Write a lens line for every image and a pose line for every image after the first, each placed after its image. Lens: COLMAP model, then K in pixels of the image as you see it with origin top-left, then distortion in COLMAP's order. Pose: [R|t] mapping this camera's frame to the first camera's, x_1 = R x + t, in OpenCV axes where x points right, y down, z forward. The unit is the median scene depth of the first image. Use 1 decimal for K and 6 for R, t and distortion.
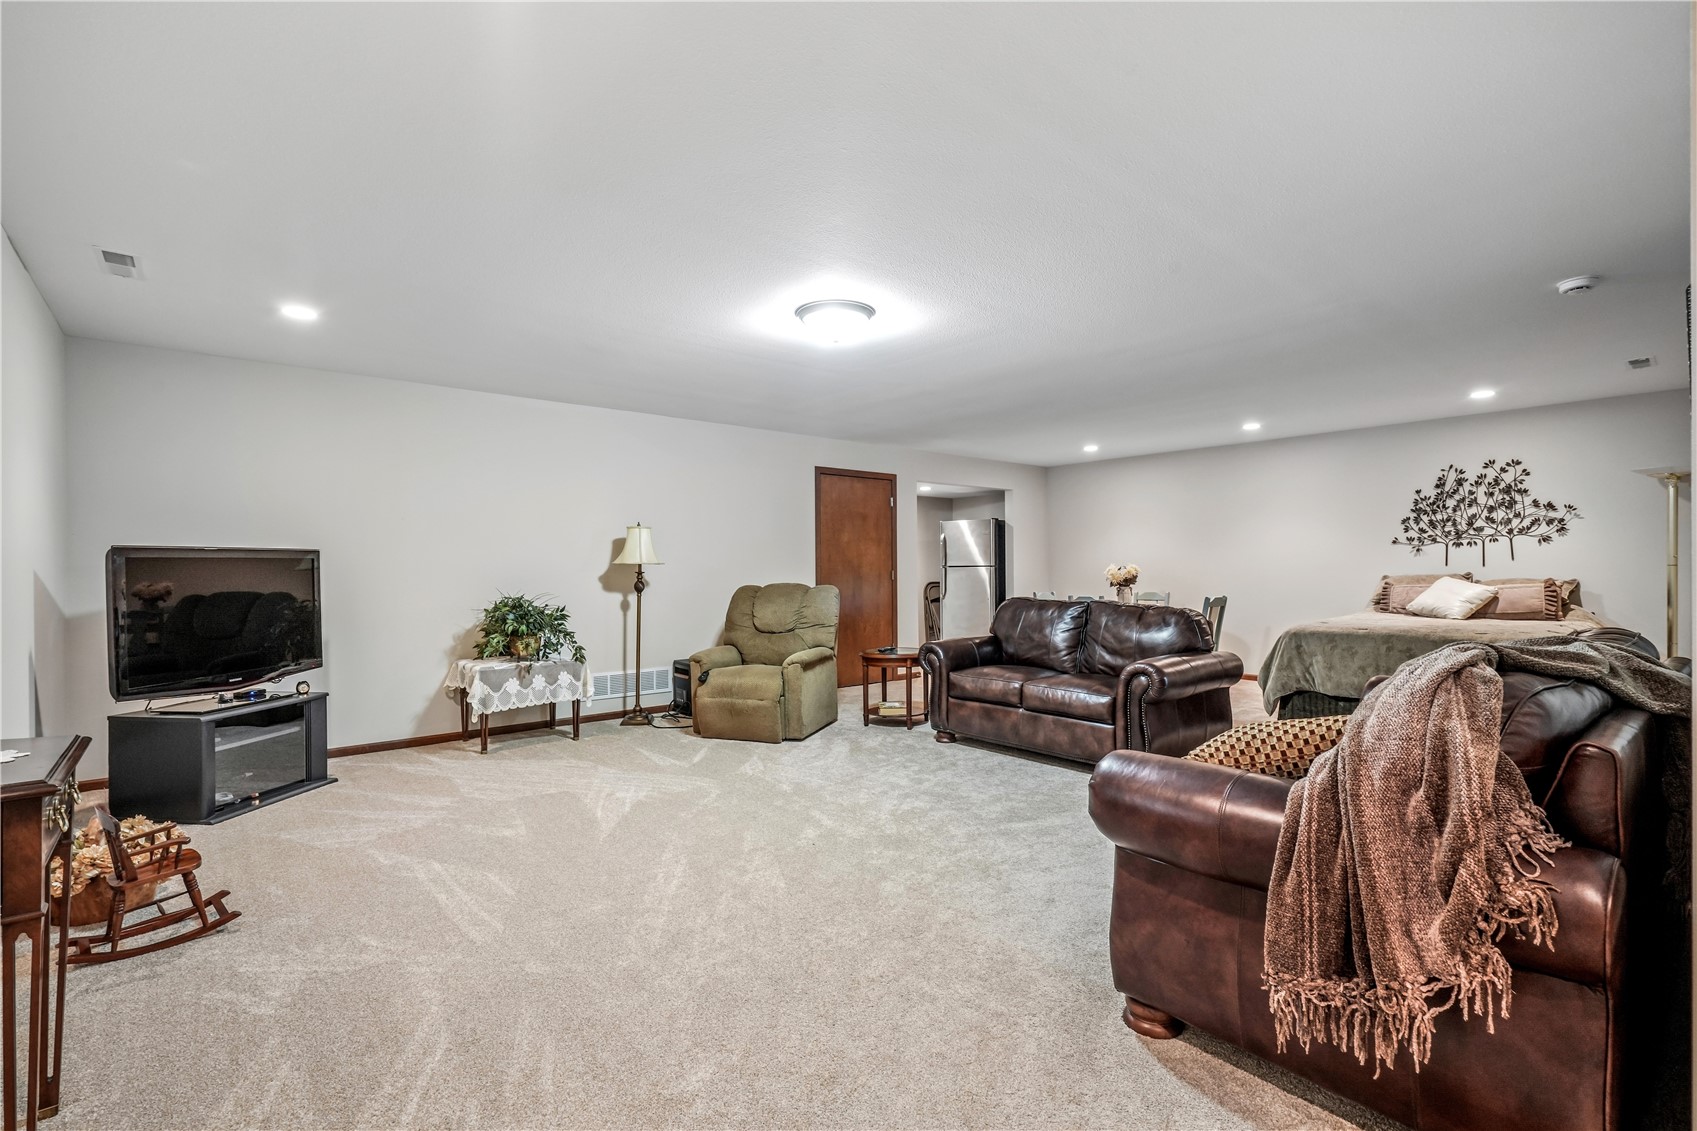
lens RADIAL K [[778.0, 0, 844.5], [0, 778.0, 564.8], [0, 0, 1]] dist [0.001330, 0.000970]
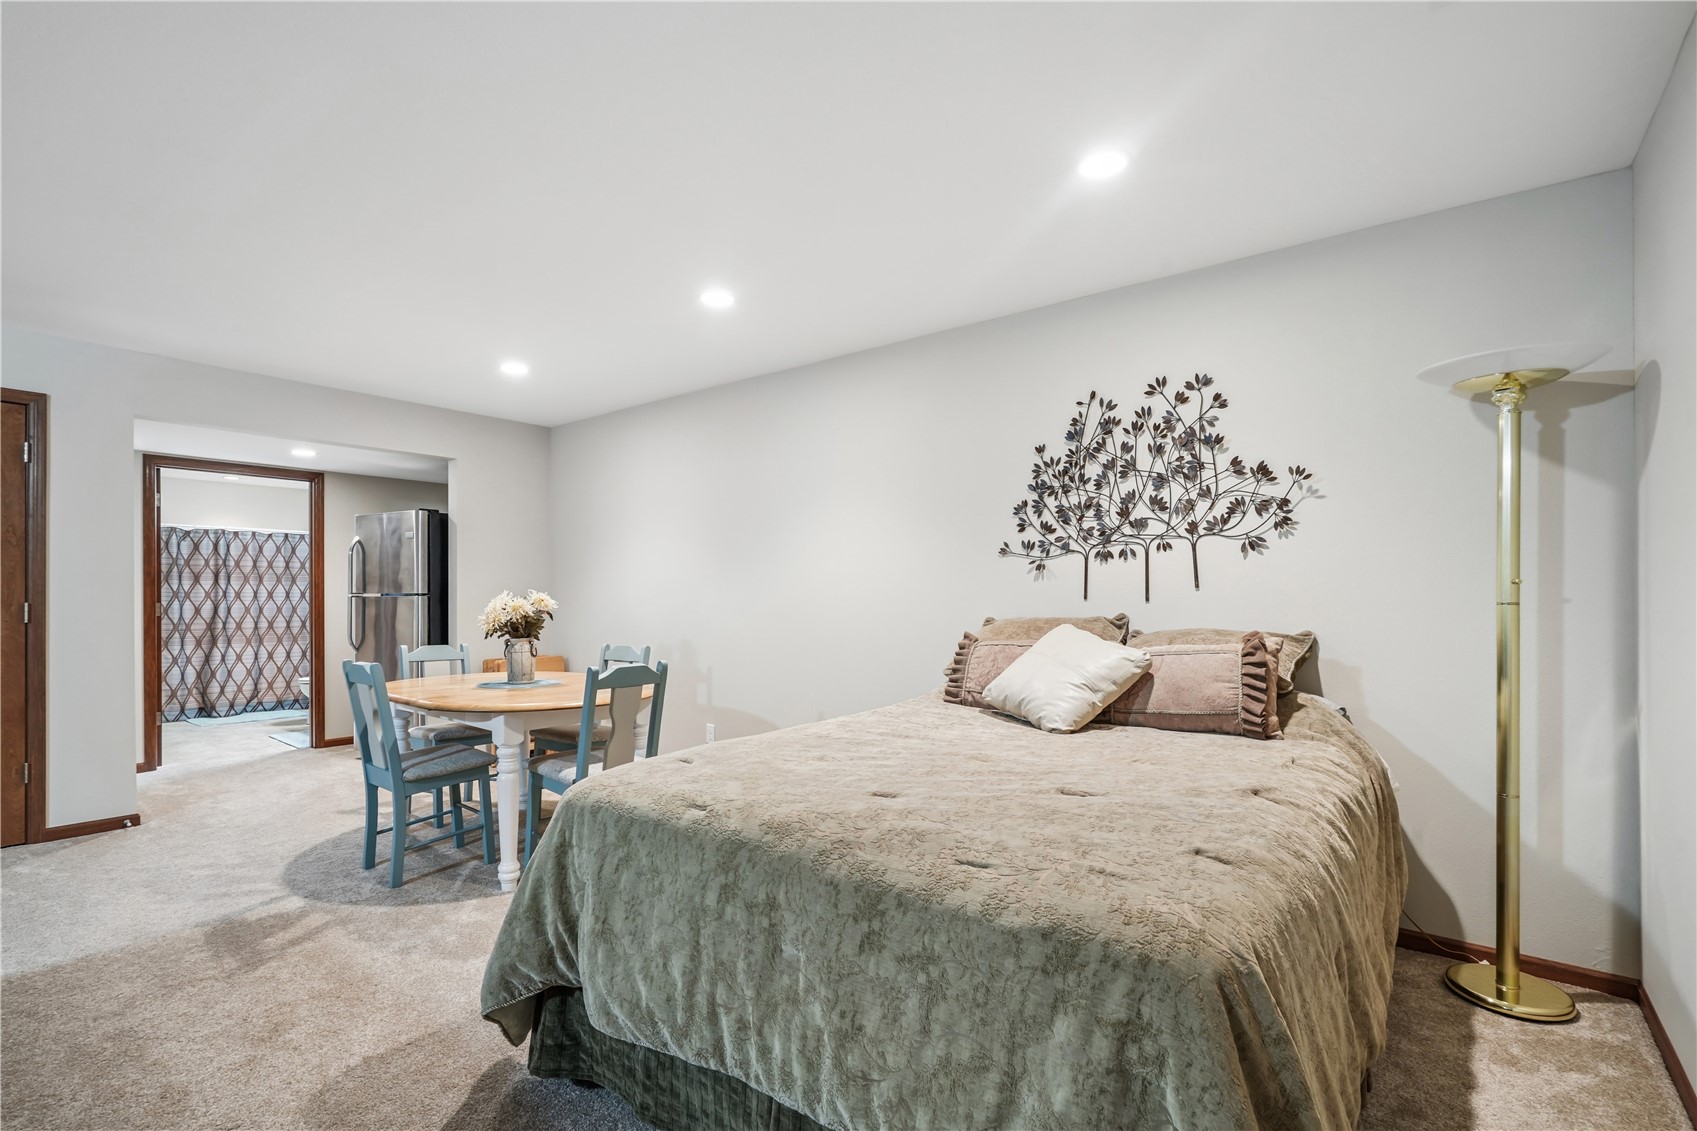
lens RADIAL K [[778.0, 0, 848.0], [0, 778.0, 582.8], [0, 0, 1]] dist [0.001330, 0.000970]
pose [[0.981040, 0.010533, 0.193521, 0.552730], [-0.007715, 0.999853, -0.015311, -0.000994], [-0.193654, 0.013528, 0.980977, 0.572731]]
